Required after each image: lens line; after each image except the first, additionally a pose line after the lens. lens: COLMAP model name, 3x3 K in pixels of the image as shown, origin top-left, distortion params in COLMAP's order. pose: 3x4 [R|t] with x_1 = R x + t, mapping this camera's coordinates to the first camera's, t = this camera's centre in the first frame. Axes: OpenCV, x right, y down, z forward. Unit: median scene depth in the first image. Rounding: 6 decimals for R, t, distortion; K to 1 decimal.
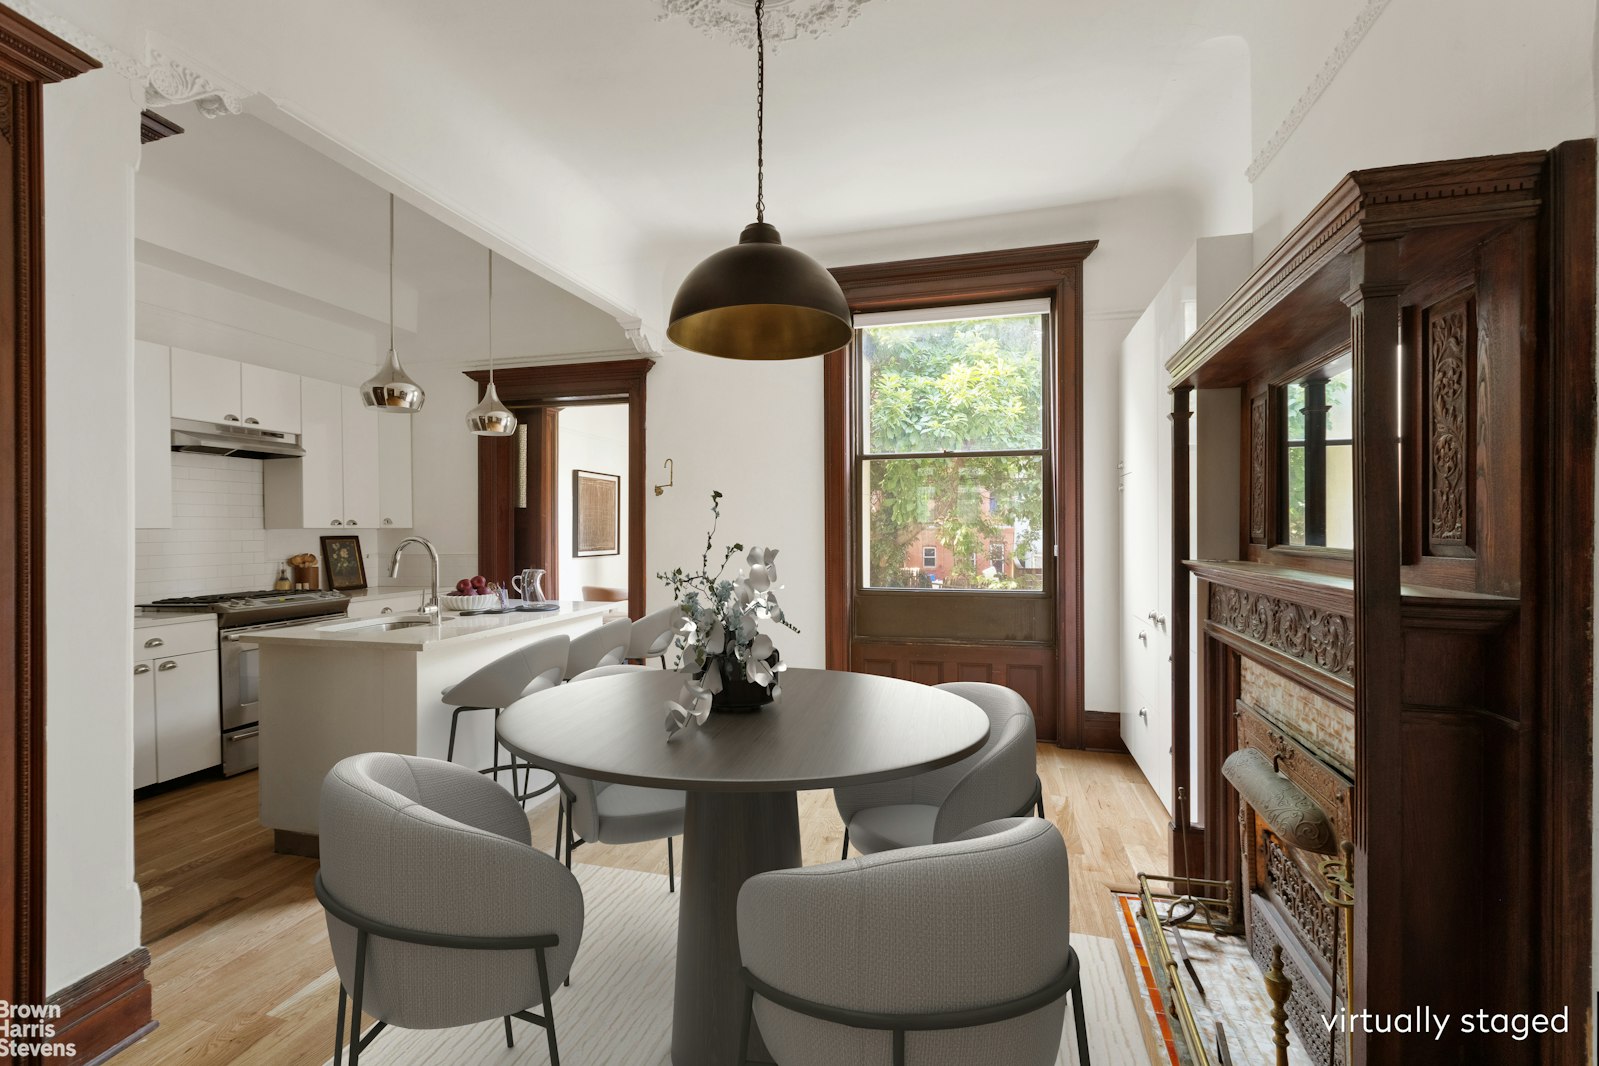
lens RADIAL K [[704.2, 0, 801.3], [0, 704.2, 529.2], [0, 0, 1]] dist [-0.005909, -0.000861]
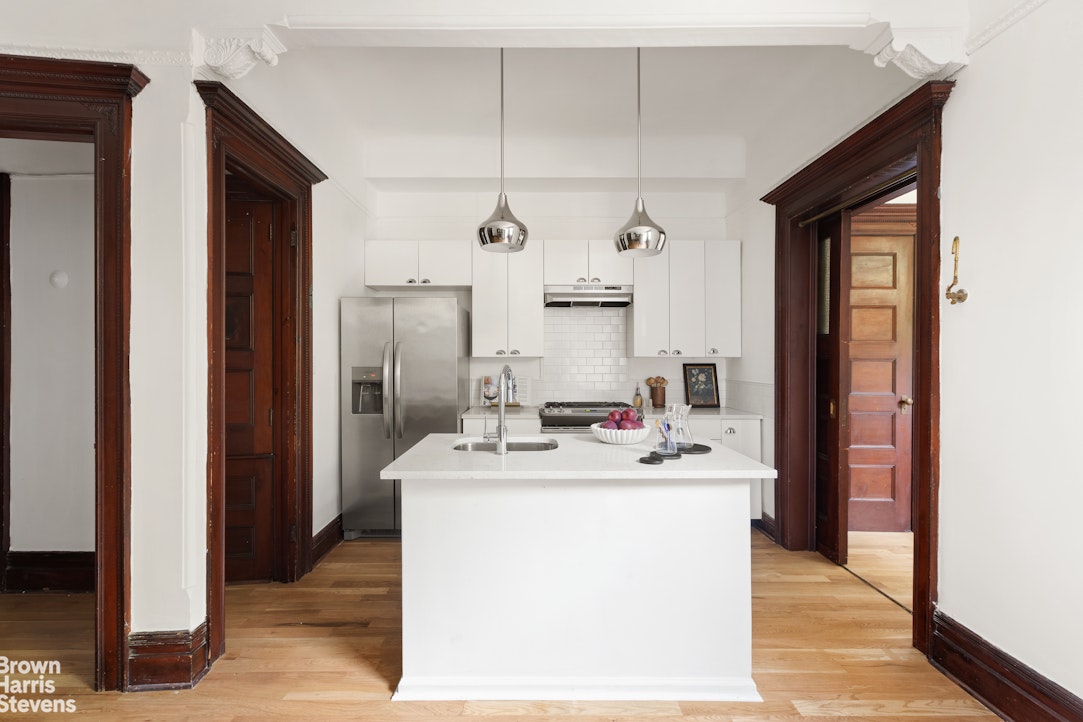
lens RADIAL K [[477.0, 0, 538.8], [0, 477.0, 361.6], [0, 0, 1]] dist [-0.005909, -0.000861]
pose [[0.255834, 0.013129, -0.966631, 0.102382], [-0.005440, 0.999911, 0.012141, -0.002695], [0.966705, 0.002153, 0.255883, 0.609873]]
